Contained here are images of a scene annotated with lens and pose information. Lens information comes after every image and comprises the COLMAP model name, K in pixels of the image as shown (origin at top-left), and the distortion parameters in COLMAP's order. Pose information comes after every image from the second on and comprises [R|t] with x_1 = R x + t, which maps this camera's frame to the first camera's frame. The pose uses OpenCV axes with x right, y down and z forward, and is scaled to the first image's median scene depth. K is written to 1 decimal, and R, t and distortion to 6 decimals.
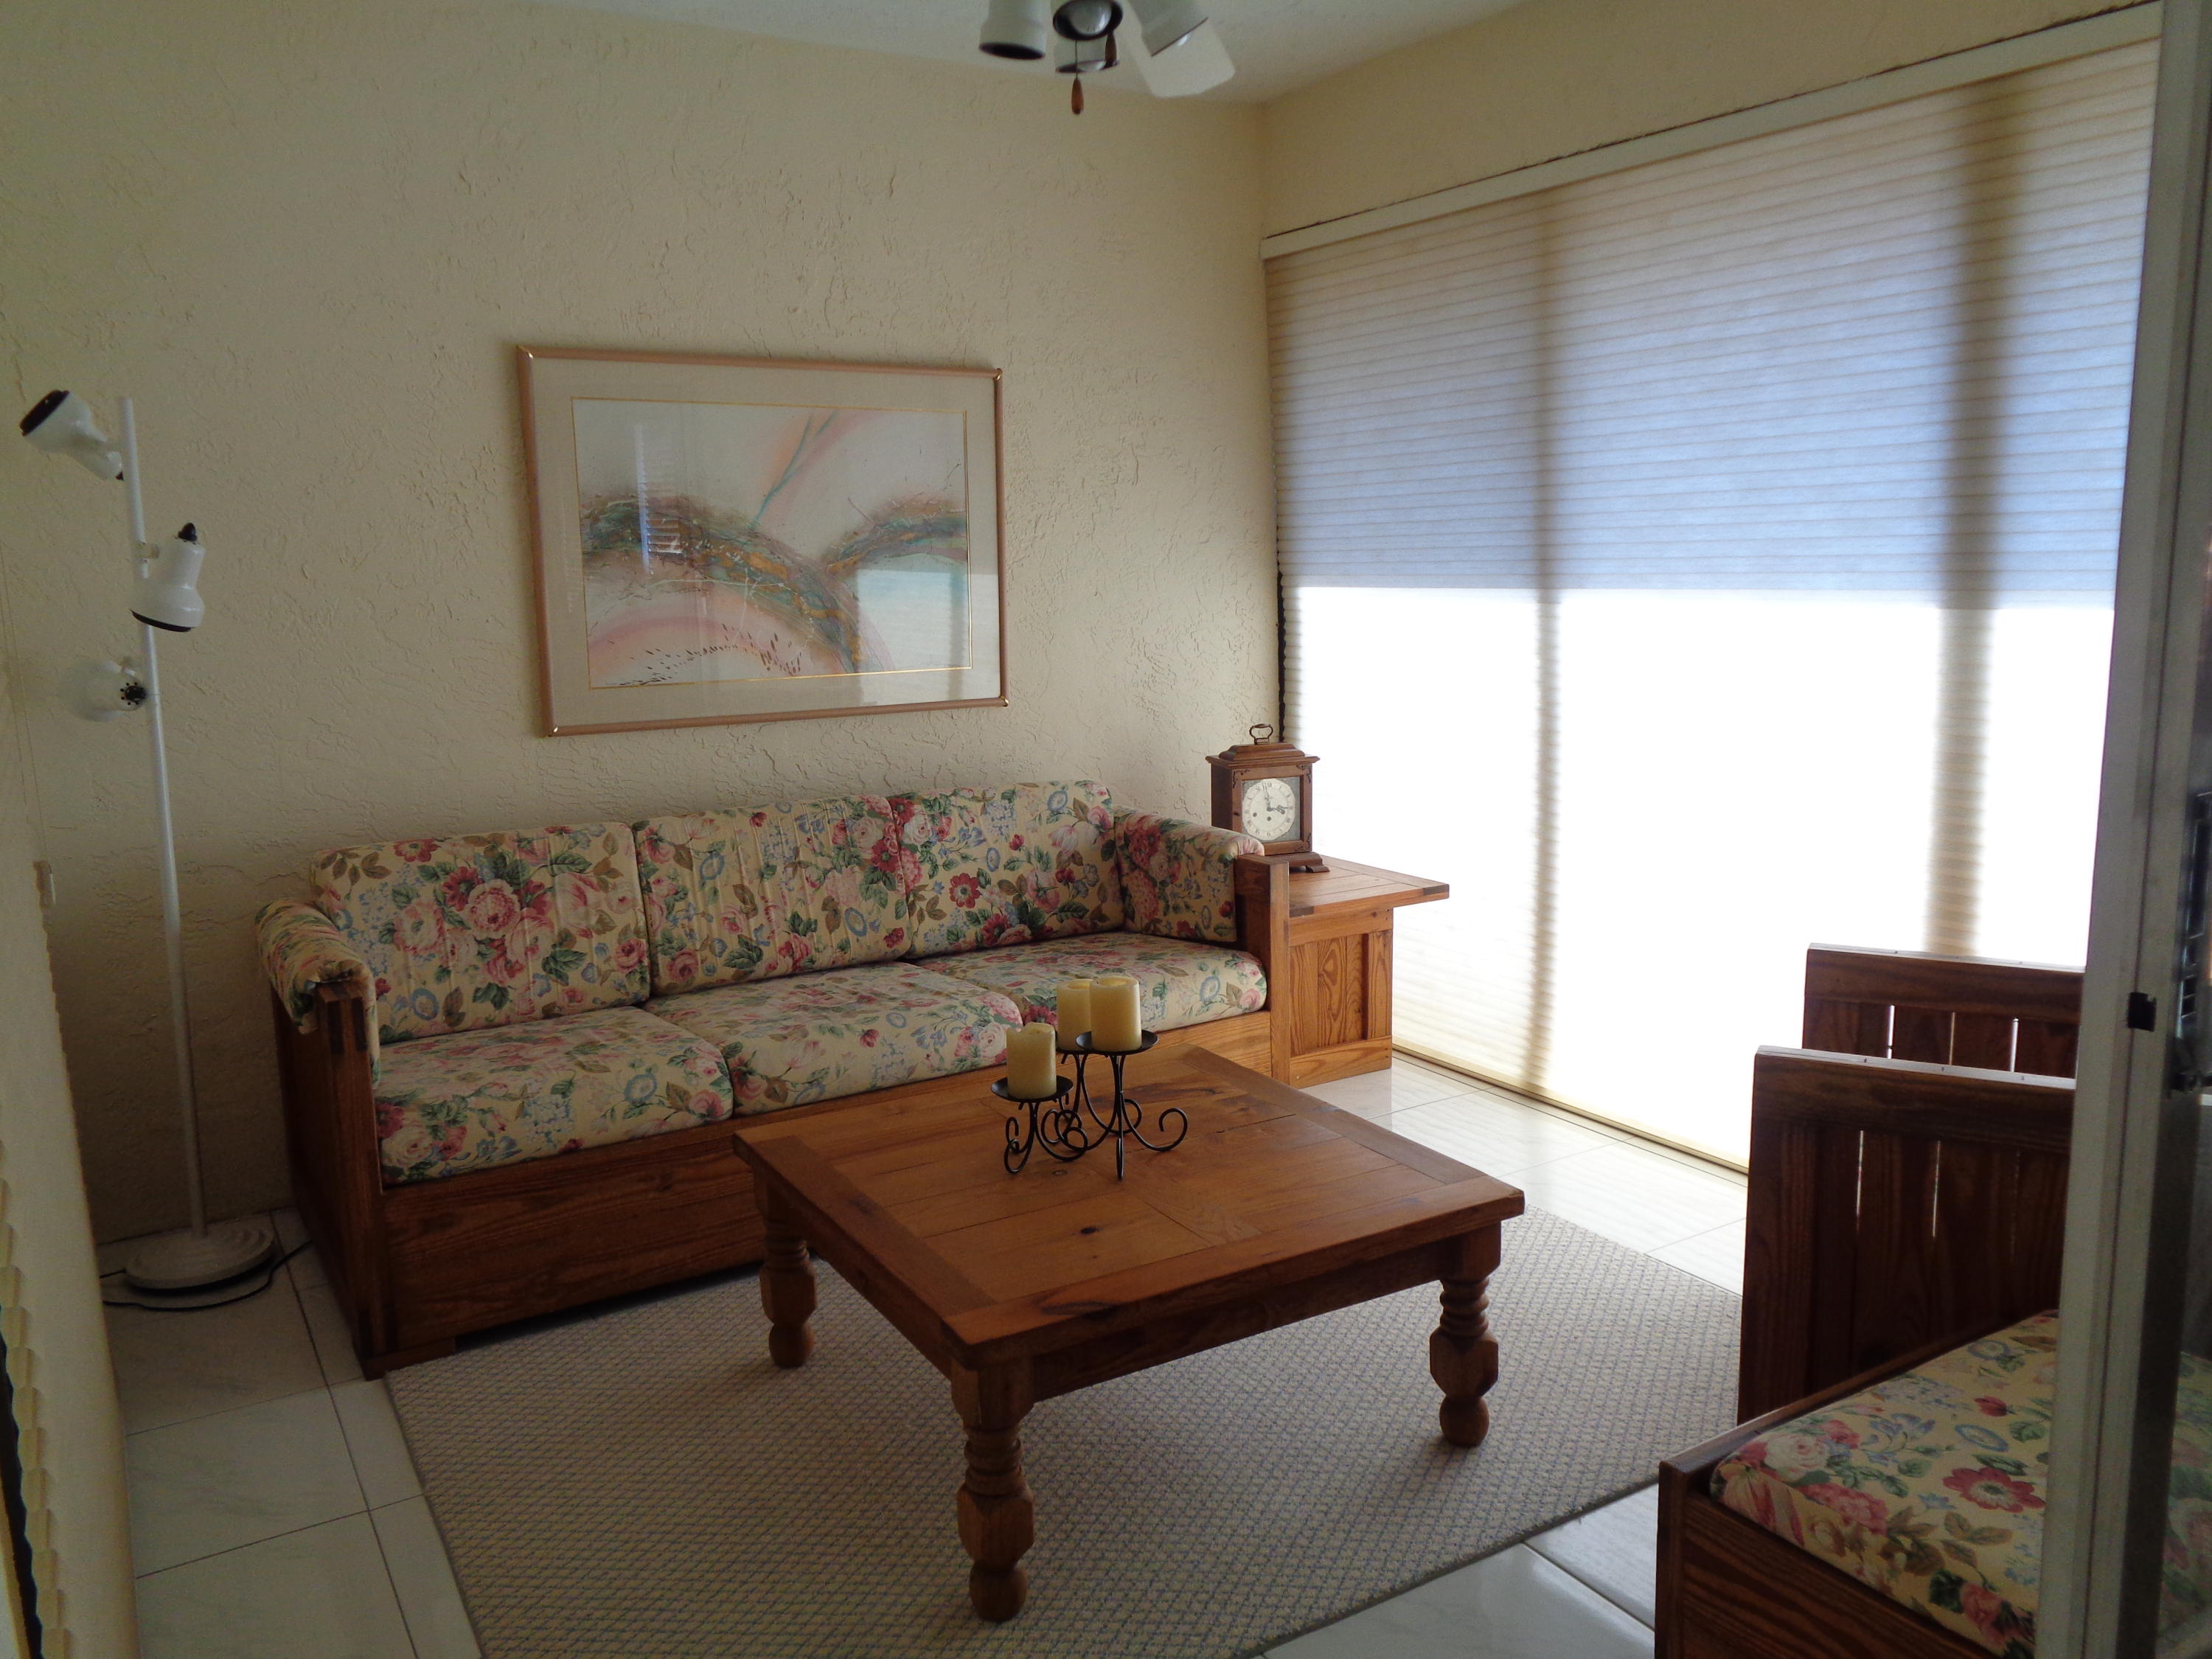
lens RADIAL K [[1683.6, 0, 1103.5], [0, 1683.6, 822.4], [0, 0, 1]] dist [0.016692, -0.000917]
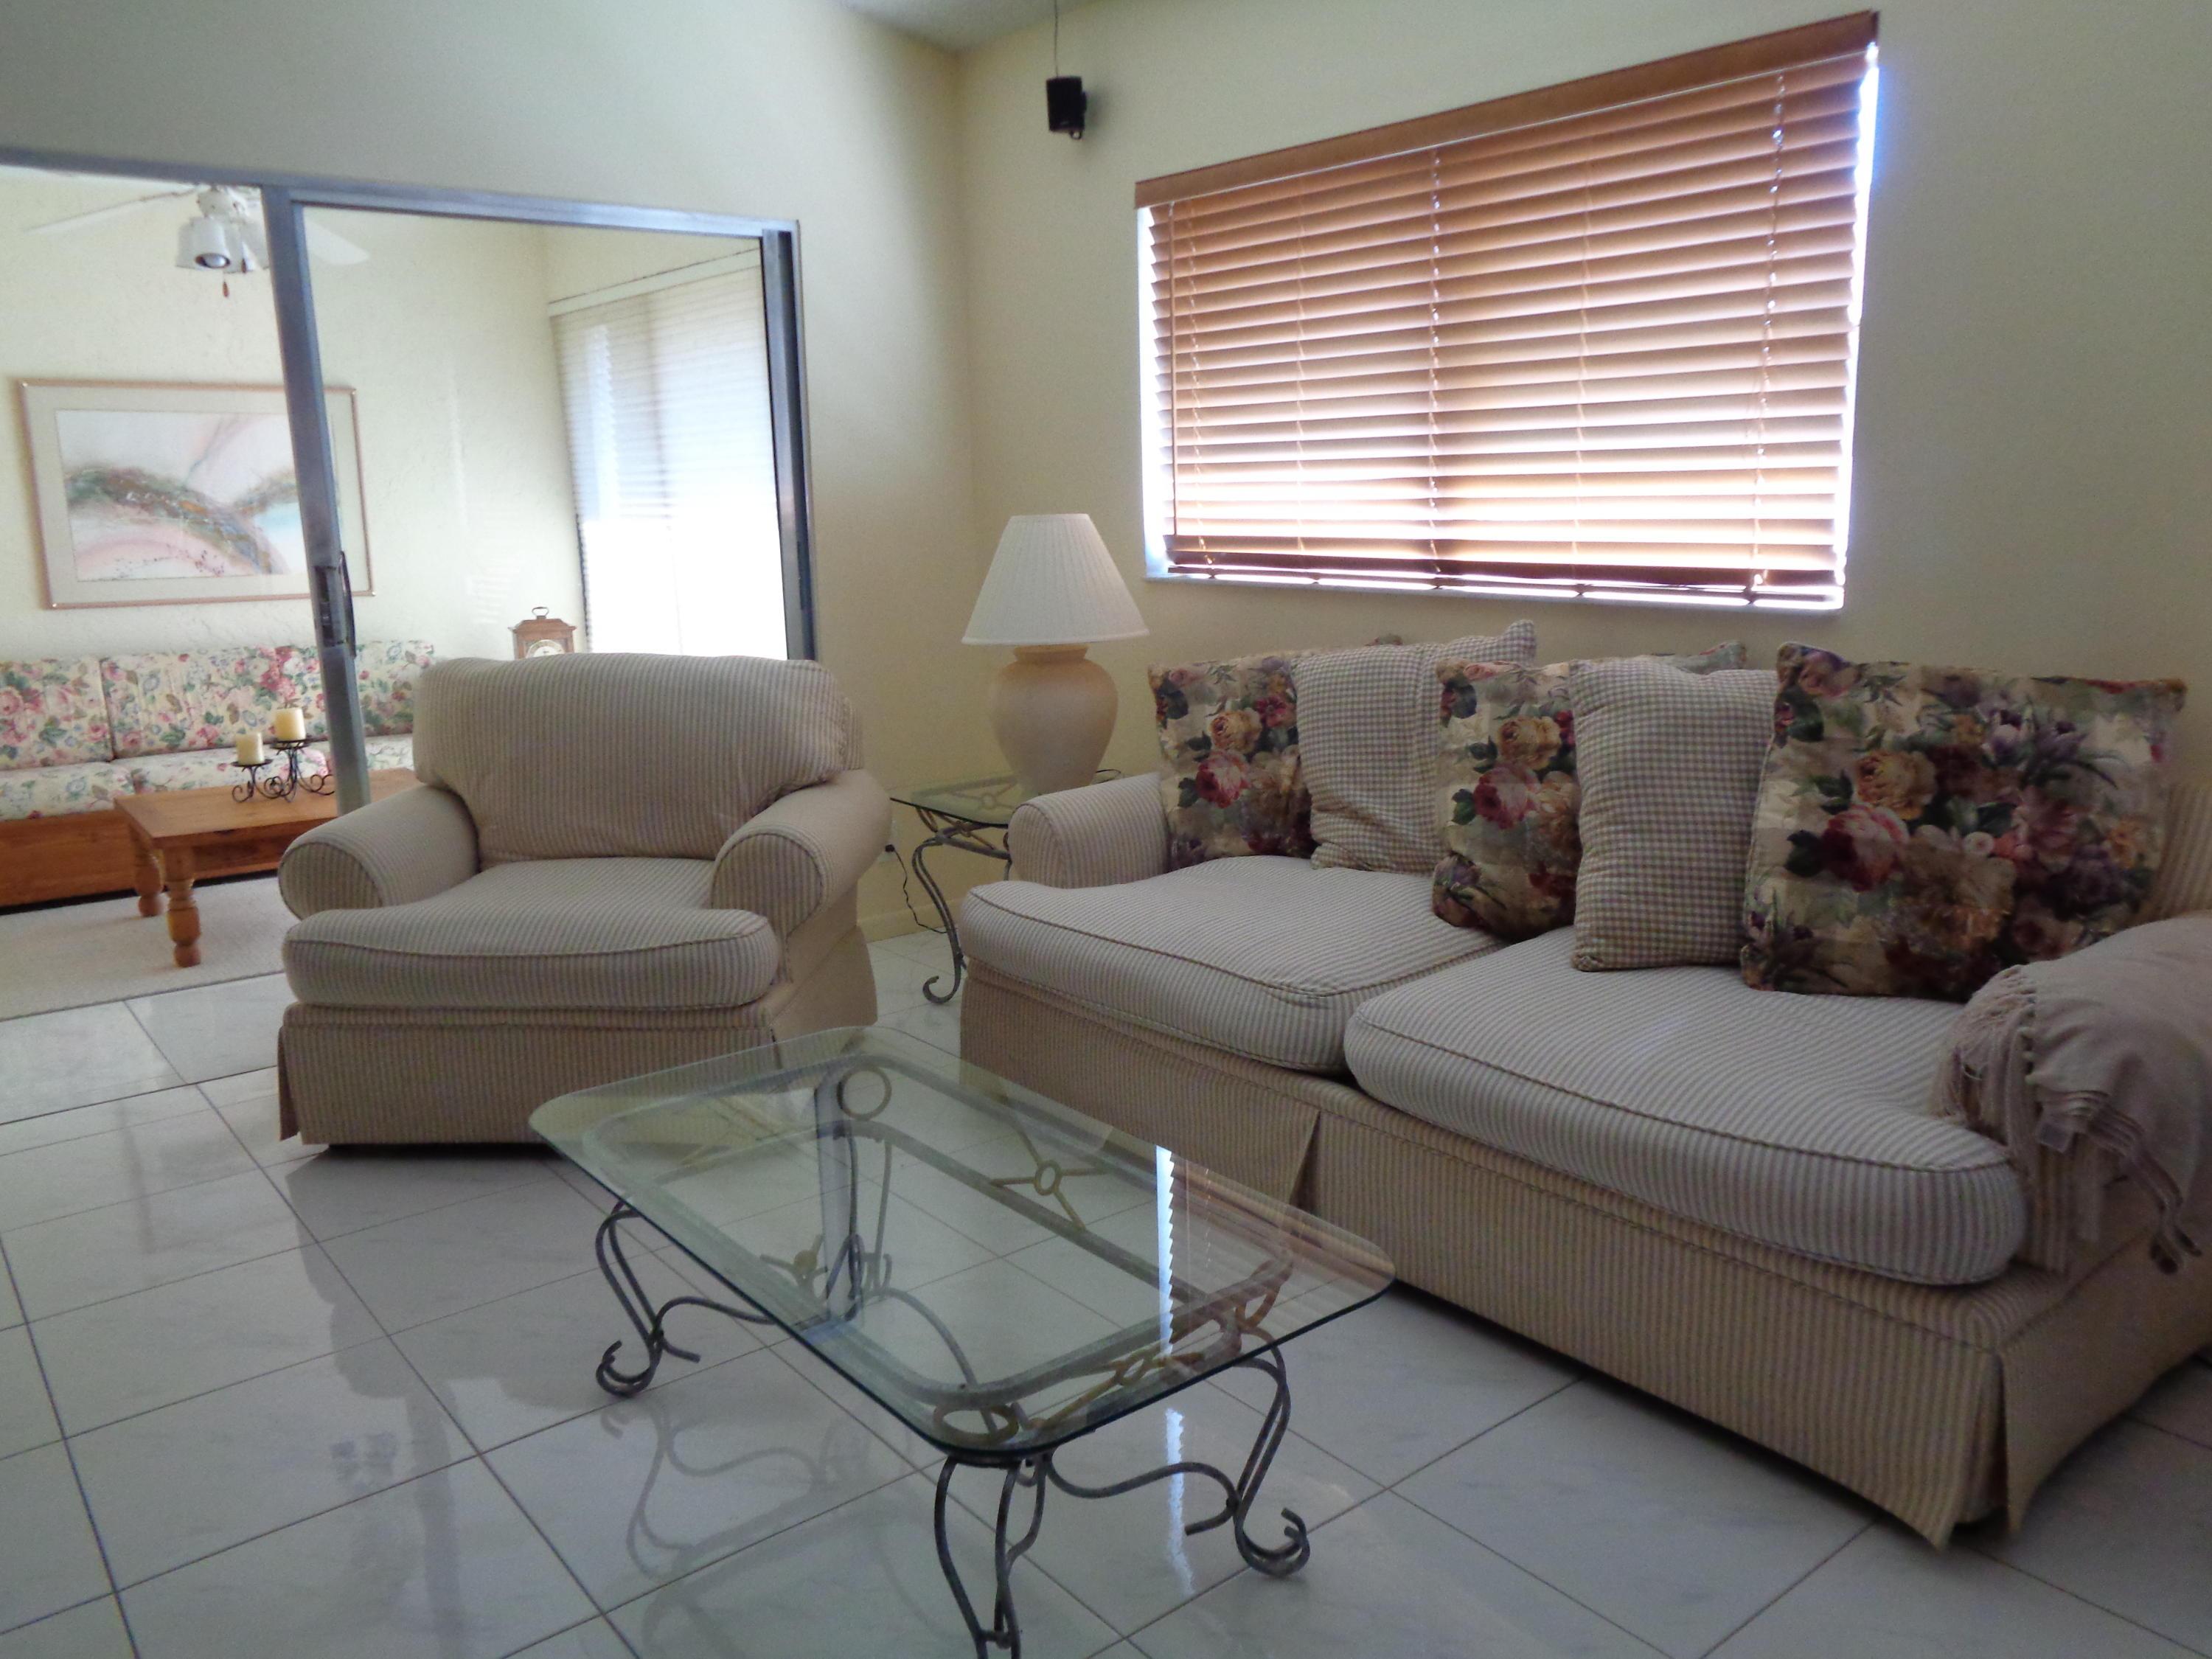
lens RADIAL K [[1683.6, 0, 1109.9], [0, 1683.6, 829.5], [0, 0, 1]] dist [0.016692, -0.000917]
pose [[0.993971, -0.020059, 0.107794, 0.552172], [0.016424, 0.999270, 0.034501, 0.131461], [-0.108407, -0.032522, 0.993574, -0.832640]]
